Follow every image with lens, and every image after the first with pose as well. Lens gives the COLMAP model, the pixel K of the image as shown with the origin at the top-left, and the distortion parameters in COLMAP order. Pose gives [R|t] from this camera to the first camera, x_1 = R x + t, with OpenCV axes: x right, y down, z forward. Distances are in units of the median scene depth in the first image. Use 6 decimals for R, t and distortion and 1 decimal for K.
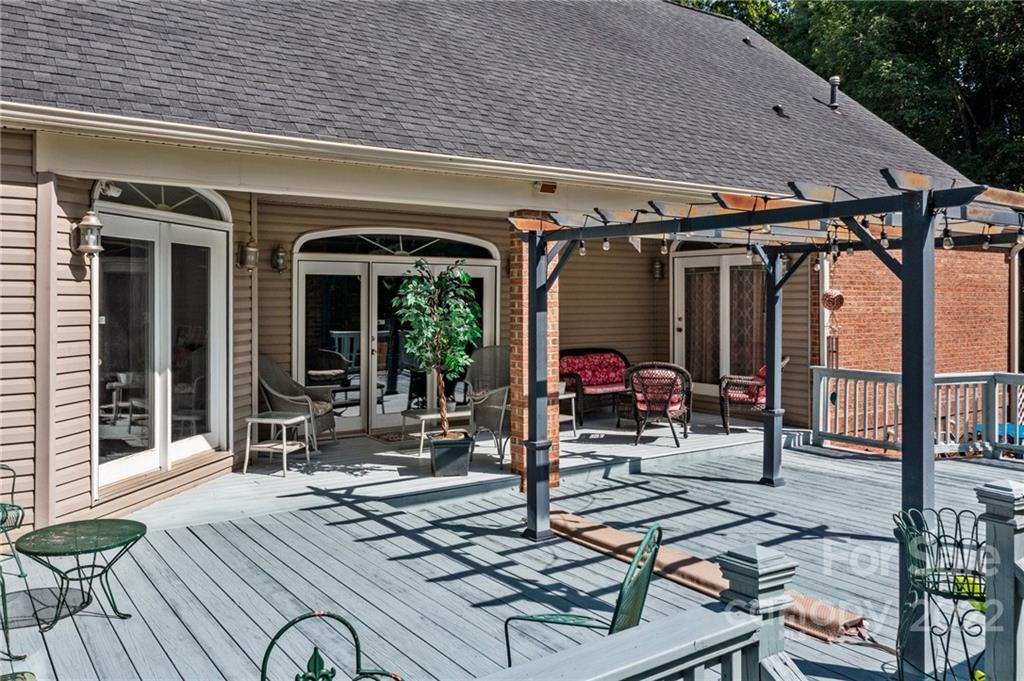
lens RADIAL K [[814.9, 0, 510.5], [0, 814.9, 339.5], [0, 0, 1]] dist [-0.025477, 0.001231]
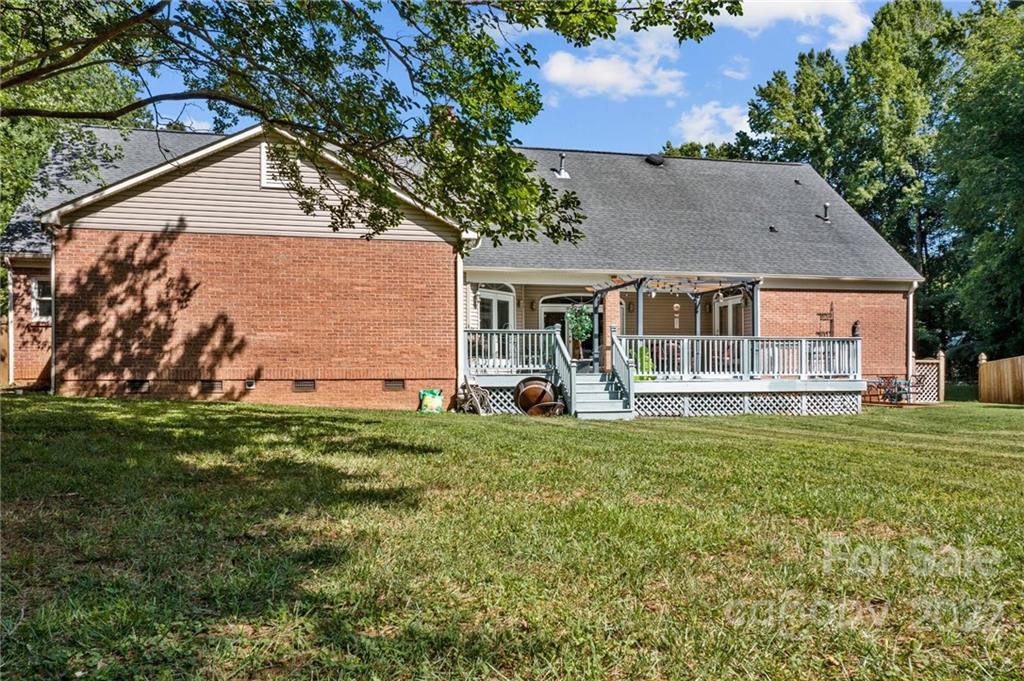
lens RADIAL K [[814.9, 0, 514.5], [0, 814.9, 342.2], [0, 0, 1]] dist [-0.025477, 0.001231]
pose [[0.931126, -0.021855, -0.364041, 0.764870], [-0.009962, 0.996306, -0.085291, 0.300845], [0.364560, 0.083043, 0.927469, -1.830704]]
